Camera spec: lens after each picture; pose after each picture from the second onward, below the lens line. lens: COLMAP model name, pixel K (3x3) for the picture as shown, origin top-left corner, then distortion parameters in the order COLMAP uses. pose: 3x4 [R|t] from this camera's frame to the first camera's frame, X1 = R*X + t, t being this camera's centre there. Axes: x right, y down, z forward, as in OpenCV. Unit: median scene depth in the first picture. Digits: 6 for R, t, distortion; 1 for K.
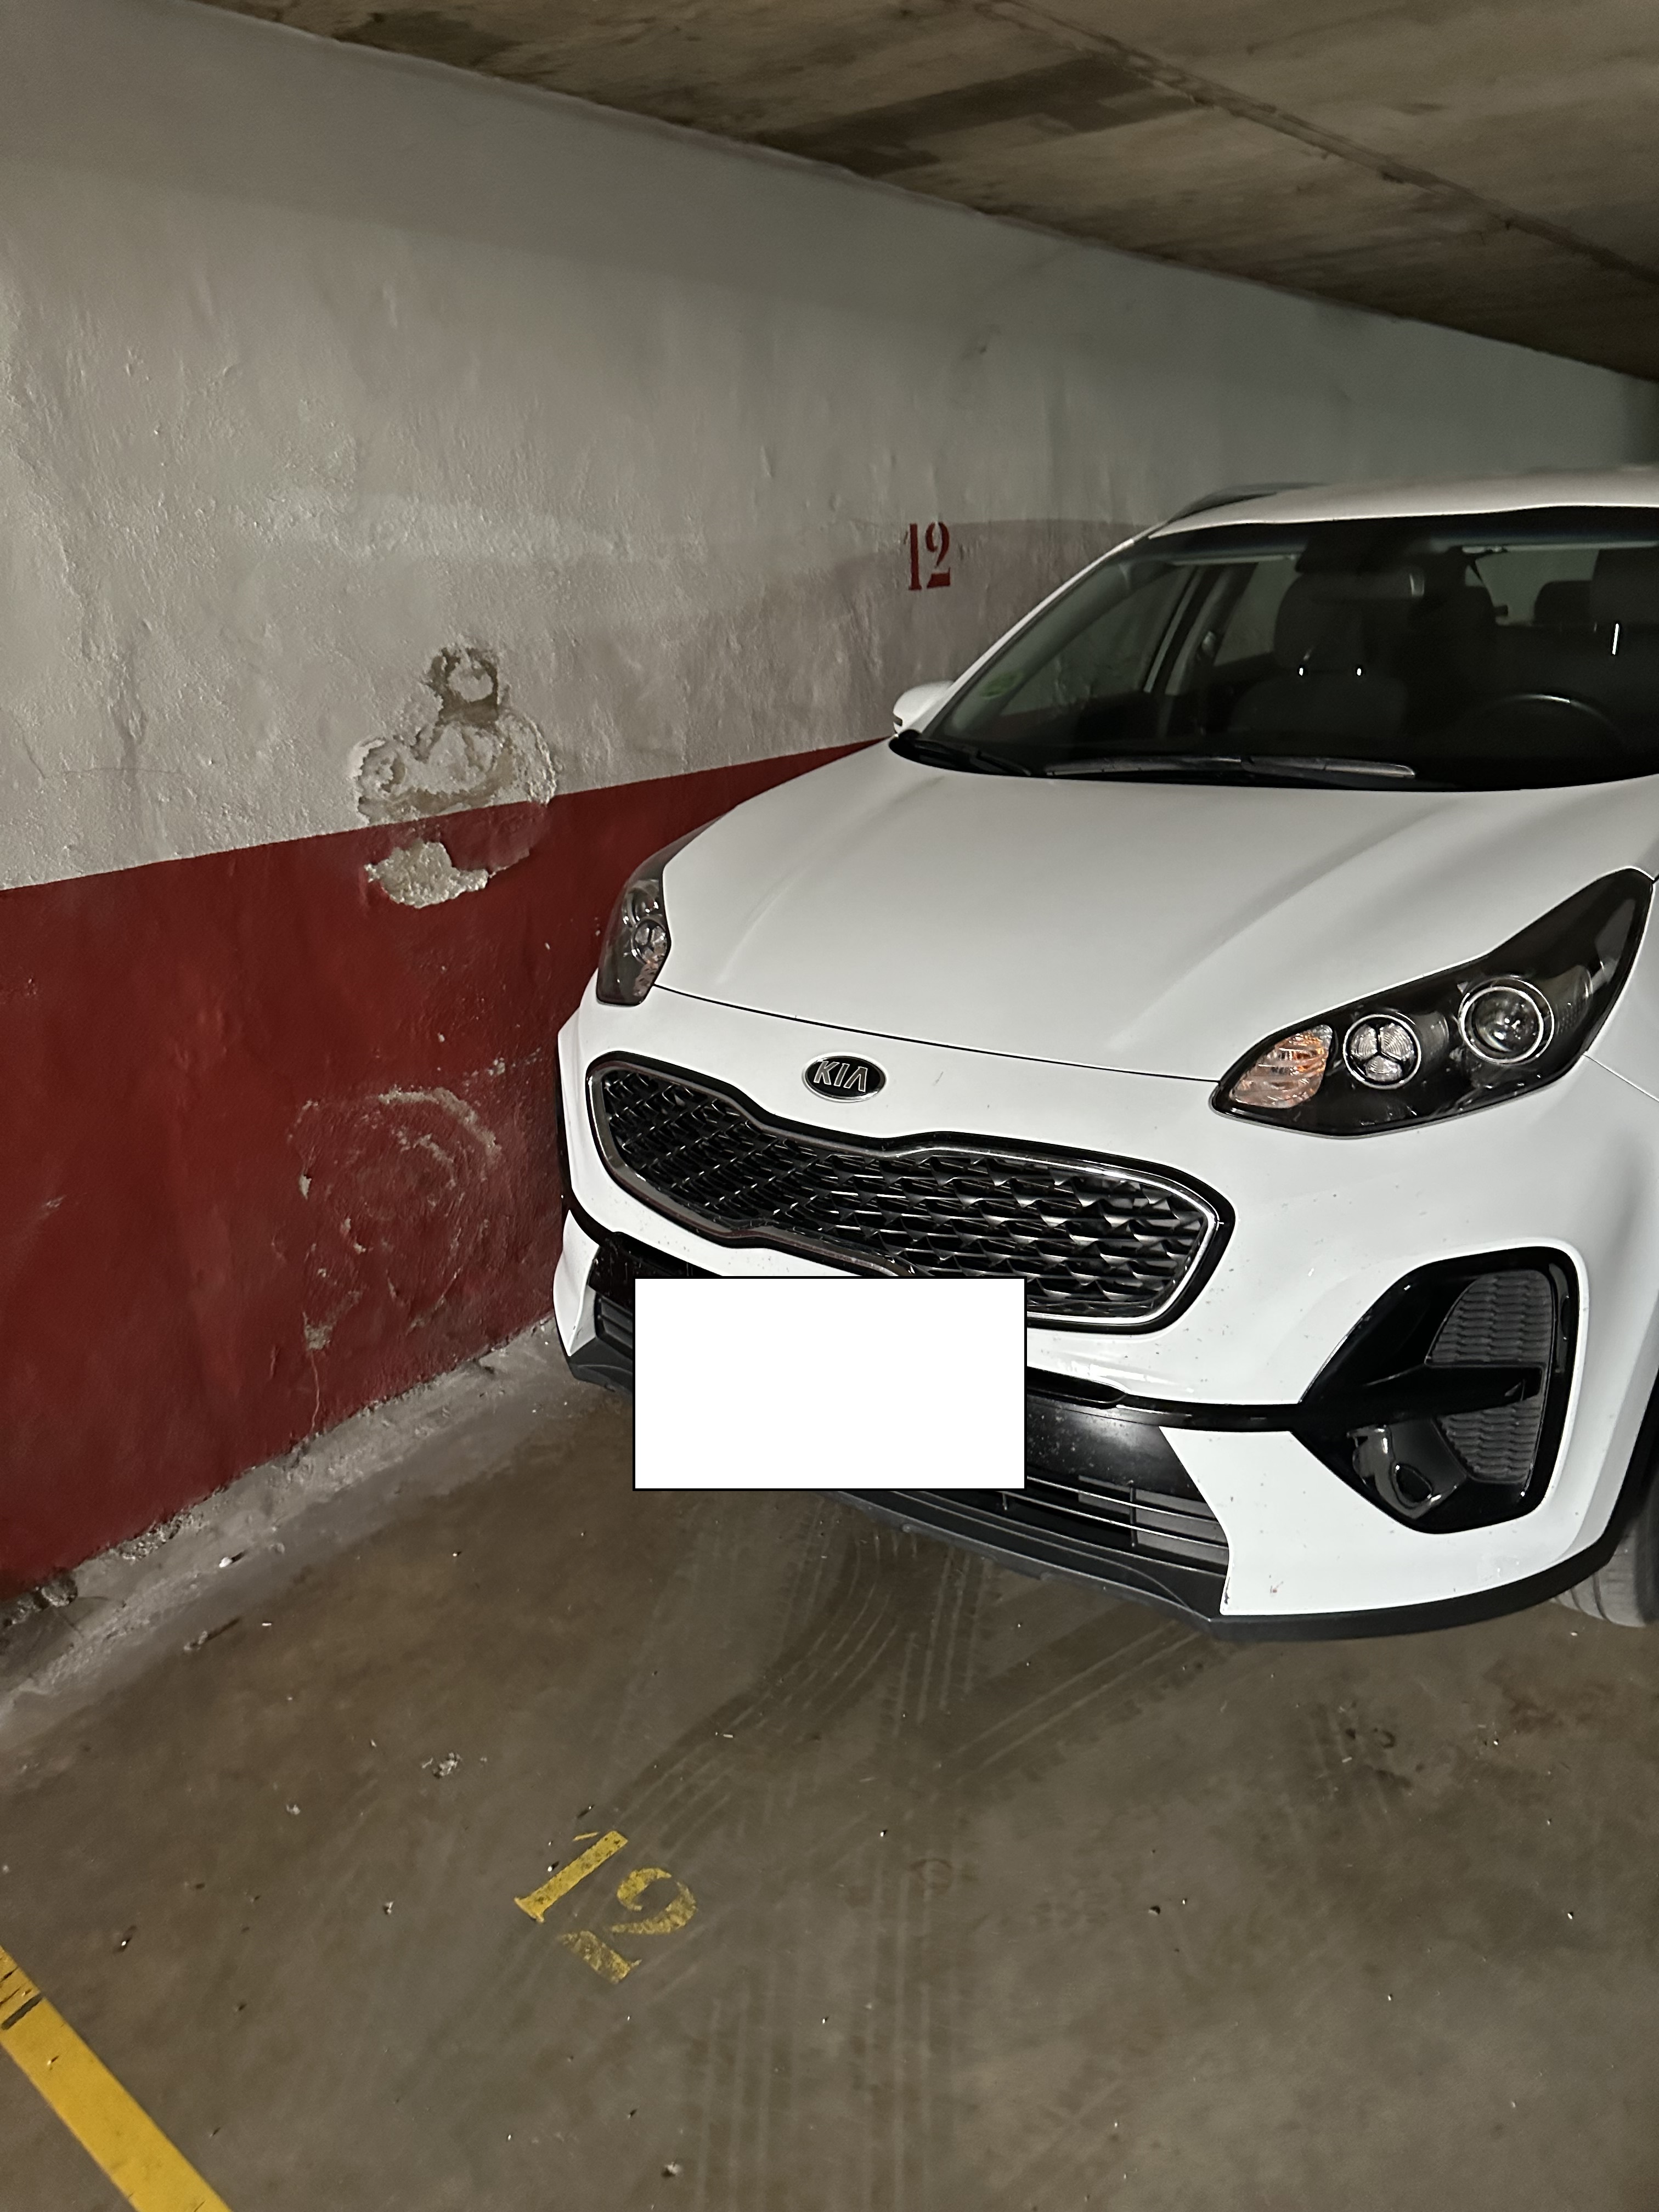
lens RADIAL K [[1504.5, 0, 829.5], [0, 1504.5, 1106.0], [0, 0, 1]] dist [0.118625, -0.170818]
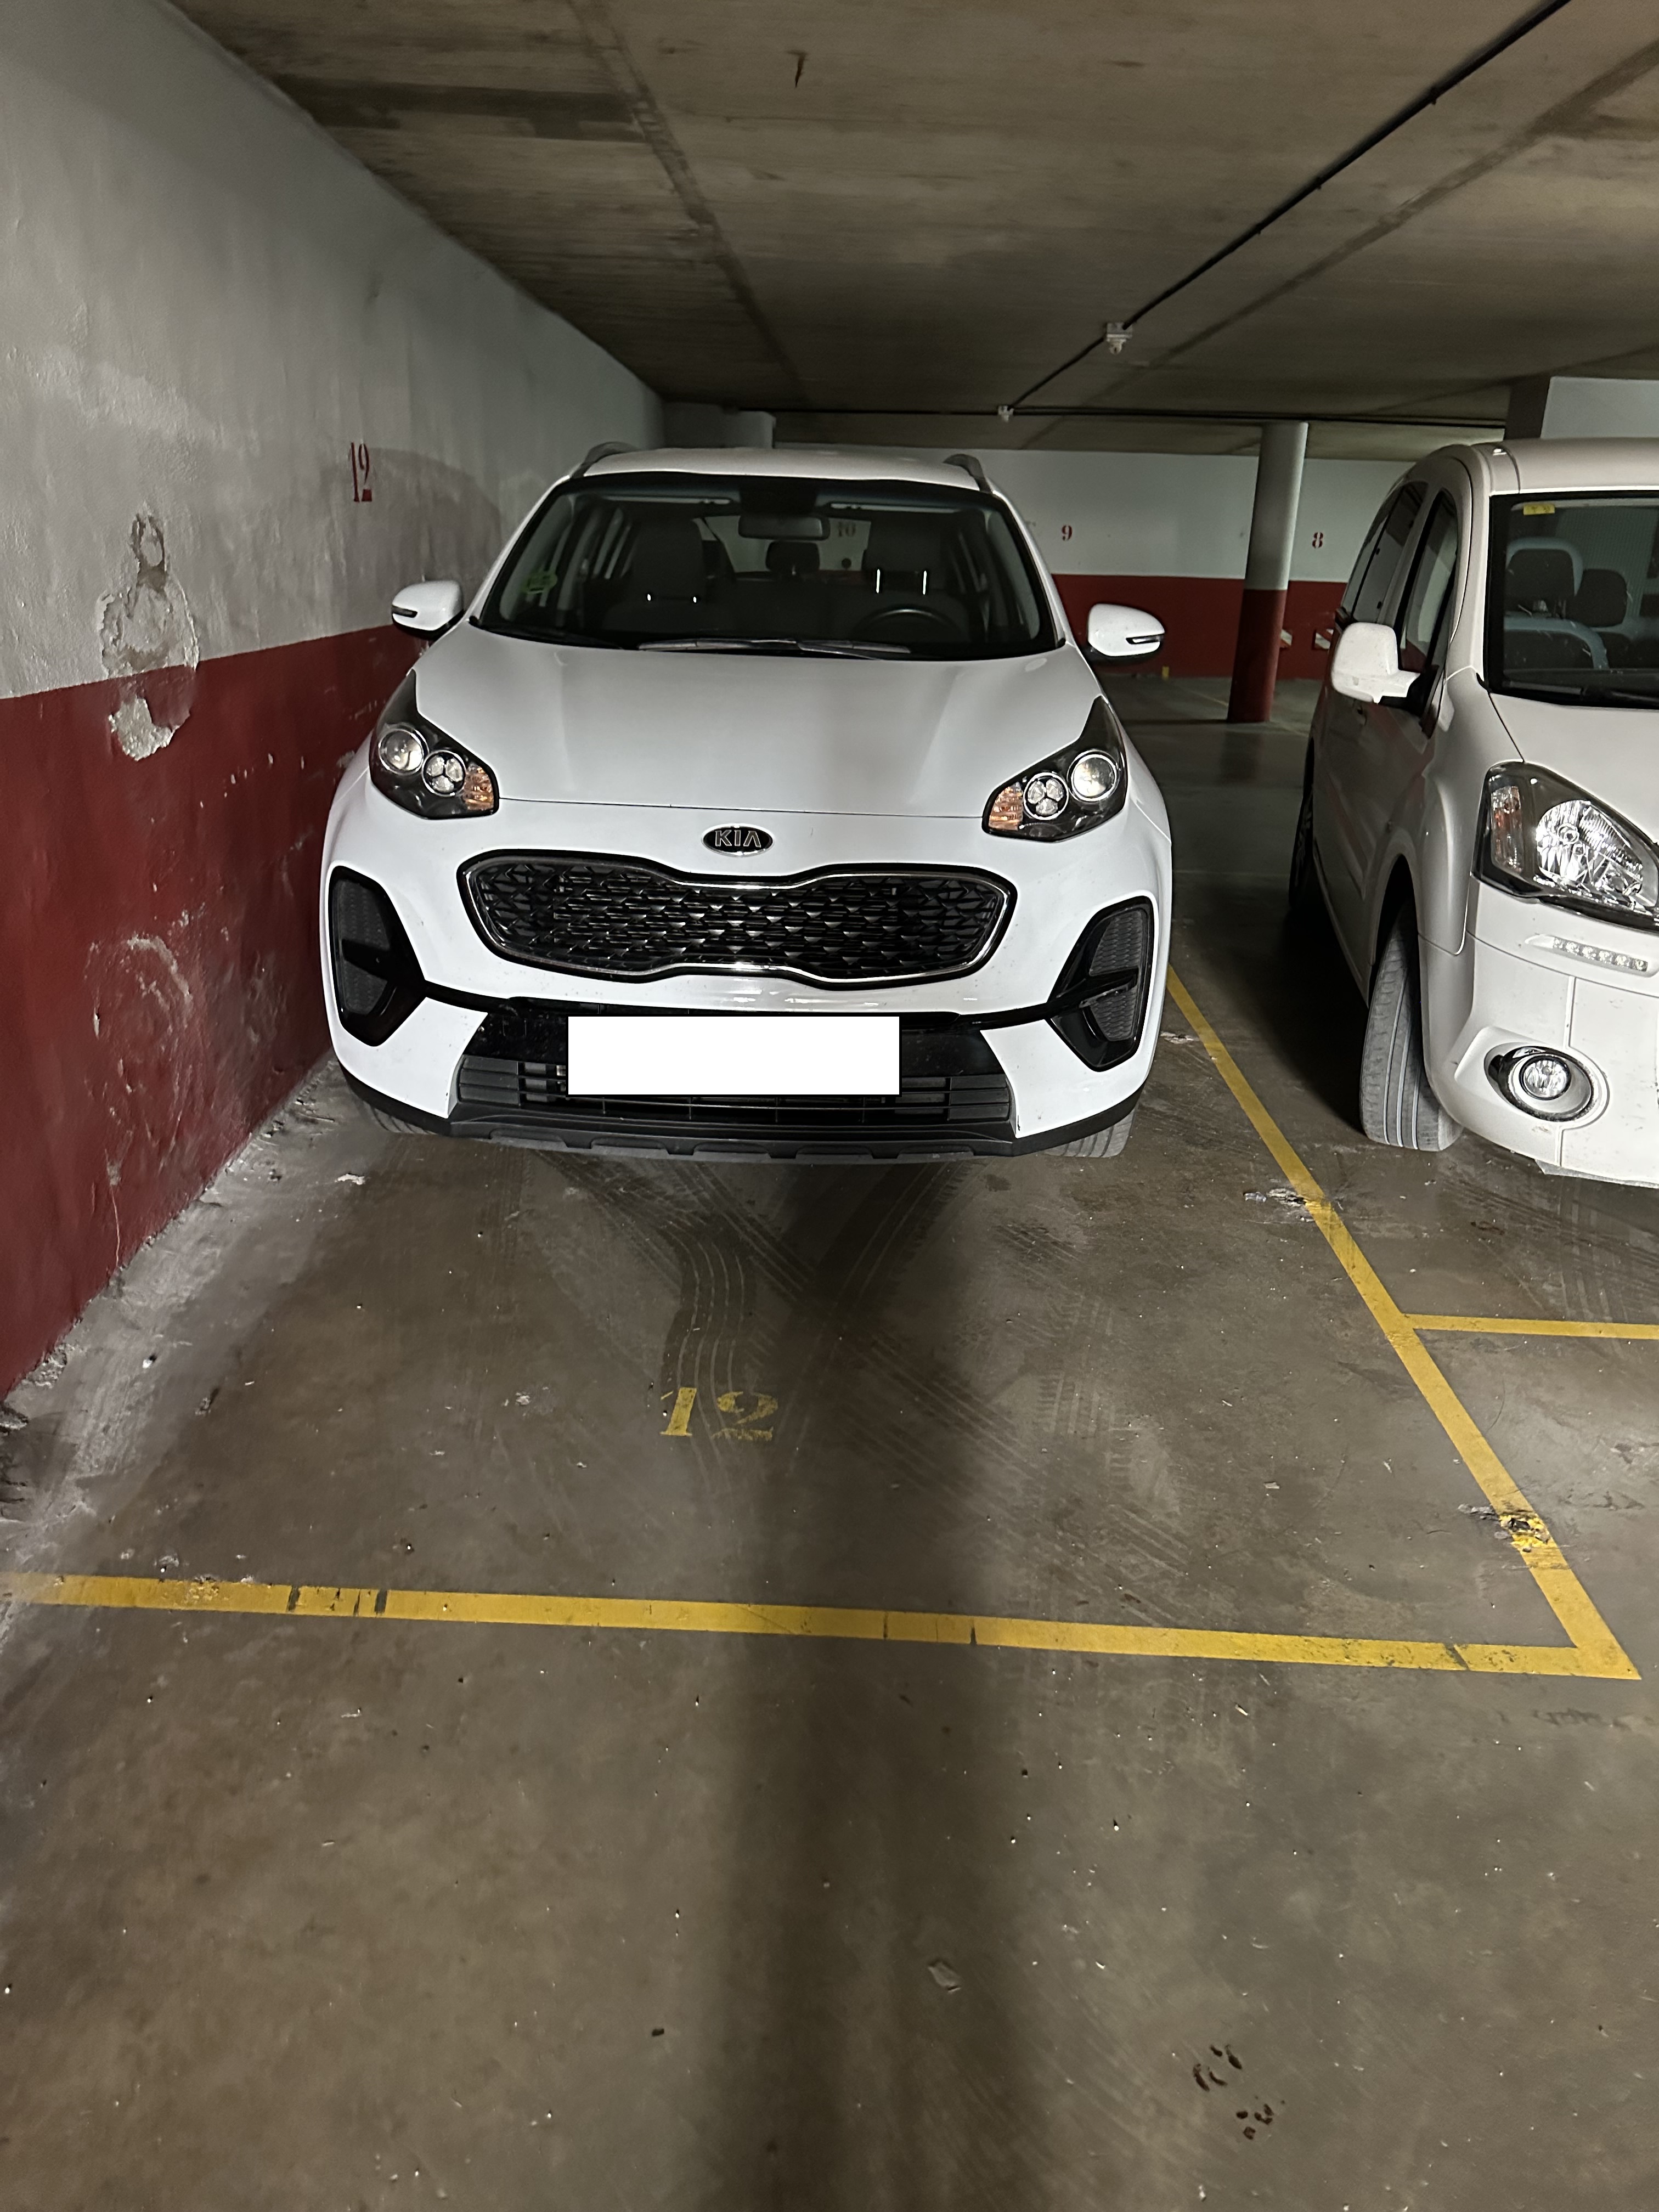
lens RADIAL K [[1543.9, 0, 828.9], [0, 1543.9, 1103.1], [0, 0, 1]] dist [0.051015, -0.070374]
pose [[0.785705, -0.142664, 0.601926, -0.604191], [0.134391, 0.989169, 0.059023, 0.110095], [-0.603827, 0.034518, 0.796368, -0.145929]]
